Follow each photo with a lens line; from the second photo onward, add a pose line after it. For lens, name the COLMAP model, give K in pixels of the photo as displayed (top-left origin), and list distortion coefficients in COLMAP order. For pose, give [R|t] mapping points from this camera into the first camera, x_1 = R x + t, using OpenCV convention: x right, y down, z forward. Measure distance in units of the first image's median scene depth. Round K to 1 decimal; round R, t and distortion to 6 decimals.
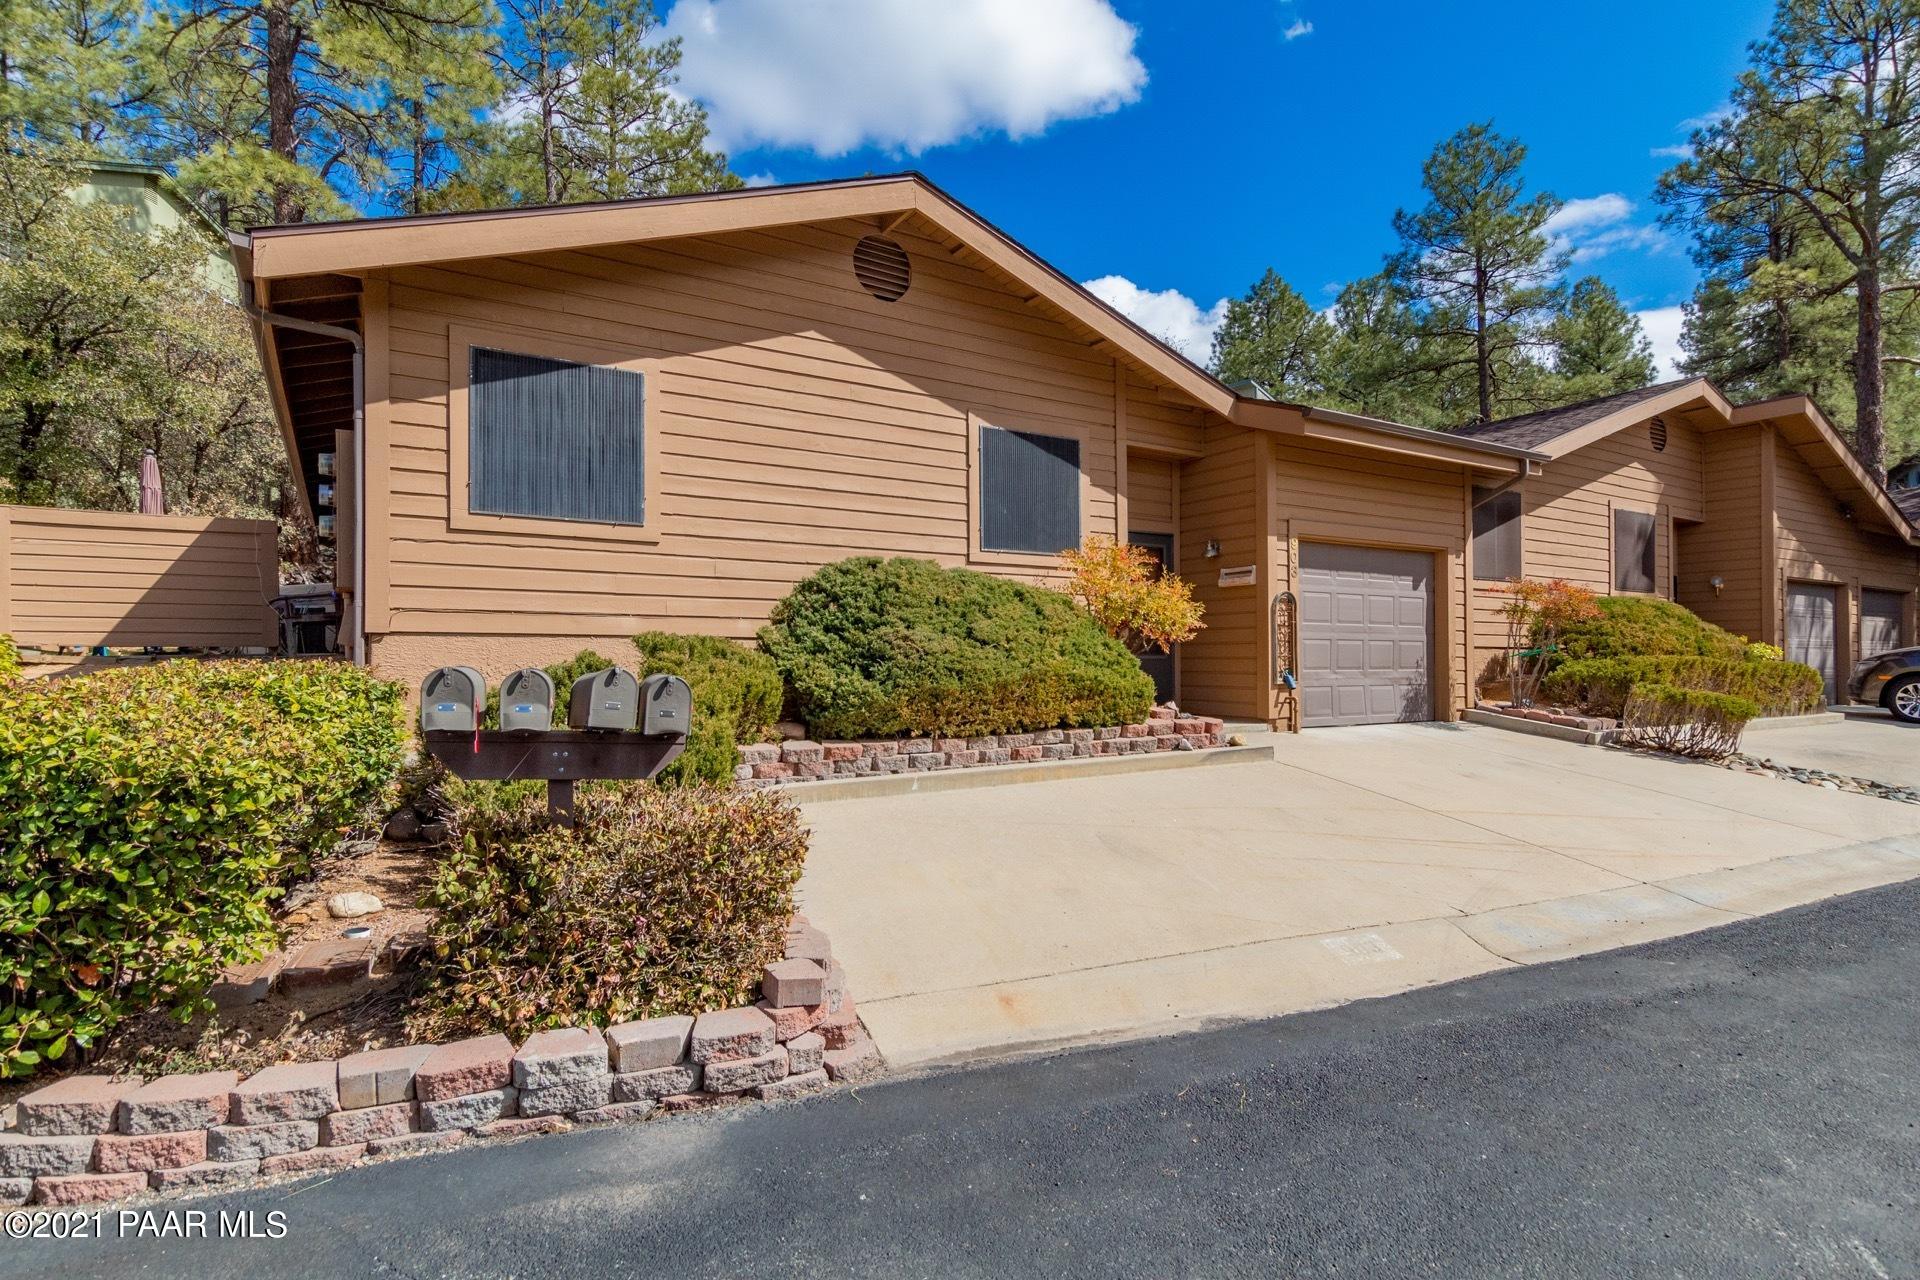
lens RADIAL K [[890.9, 0, 960.7], [0, 890.9, 642.6], [0, 0, 1]] dist [0.004814, -0.003000]
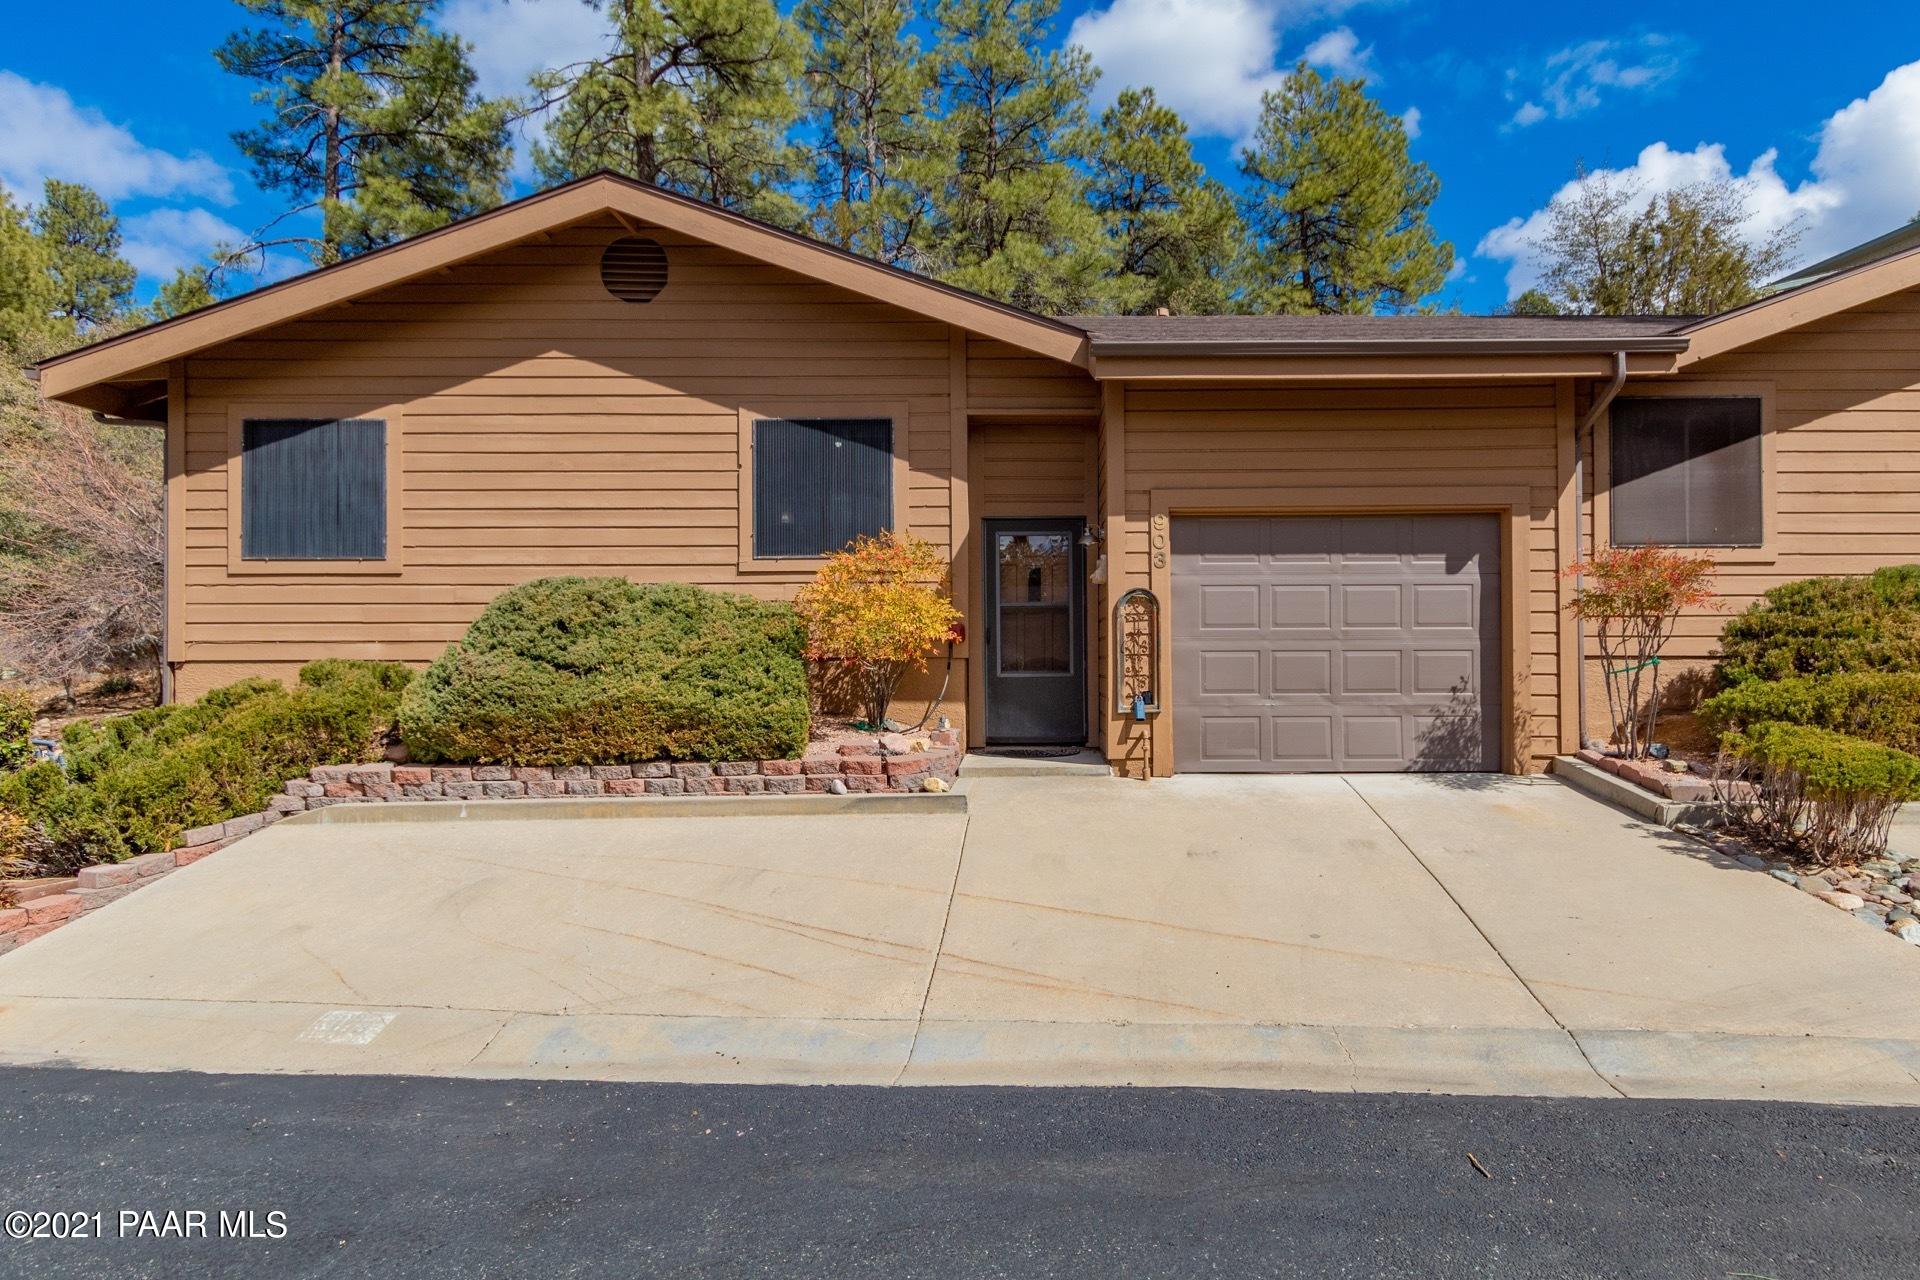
lens RADIAL K [[1027.9, 0, 960.9], [0, 1027.9, 647.9], [0, 0, 1]] dist [0.002336, 0.001018]
pose [[0.874767, -0.012270, -0.484388, 0.852428], [0.014158, 0.999900, 0.000240, -0.013062], [0.484336, -0.007068, 0.874853, 0.234336]]
